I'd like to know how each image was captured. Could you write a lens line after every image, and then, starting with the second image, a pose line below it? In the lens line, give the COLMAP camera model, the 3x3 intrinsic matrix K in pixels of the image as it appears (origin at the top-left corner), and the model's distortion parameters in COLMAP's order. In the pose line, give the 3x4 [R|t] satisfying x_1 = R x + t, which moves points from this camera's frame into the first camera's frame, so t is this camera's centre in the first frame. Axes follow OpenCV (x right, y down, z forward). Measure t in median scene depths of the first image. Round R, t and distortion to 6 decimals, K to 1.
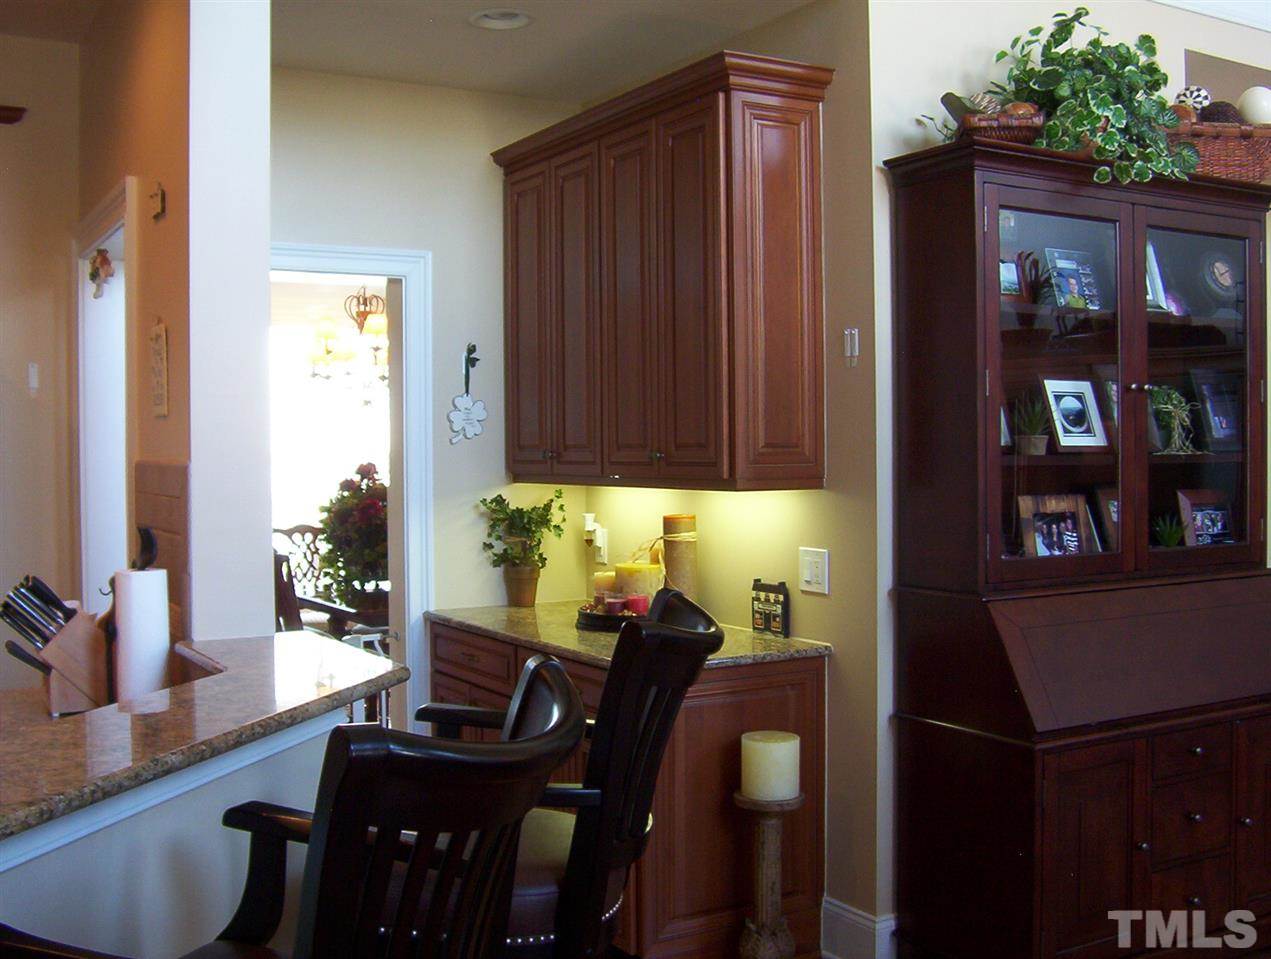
lens RADIAL K [[1388.0, 0, 628.3], [0, 1388.0, 480.3], [0, 0, 1]] dist [-0.168259, 0.194516]
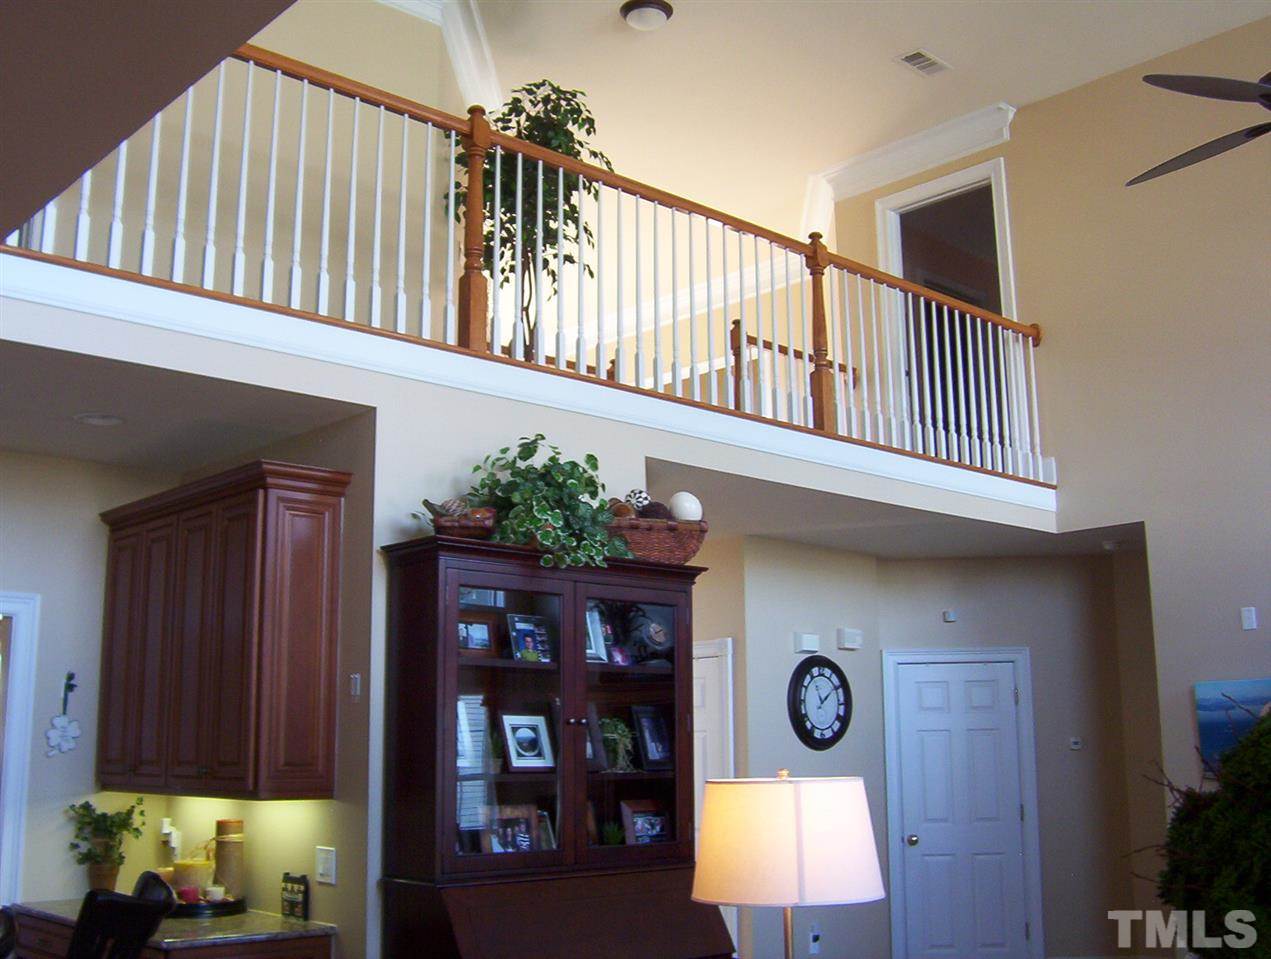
lens RADIAL K [[1388.0, 0, 628.3], [0, 1388.0, 480.3], [0, 0, 1]] dist [-0.168259, 0.194516]
pose [[0.976981, 0.042586, 0.209034, 0.130157], [0.004211, 0.975831, -0.218487, -0.004072], [-0.213286, 0.214337, 0.953189, -0.309992]]
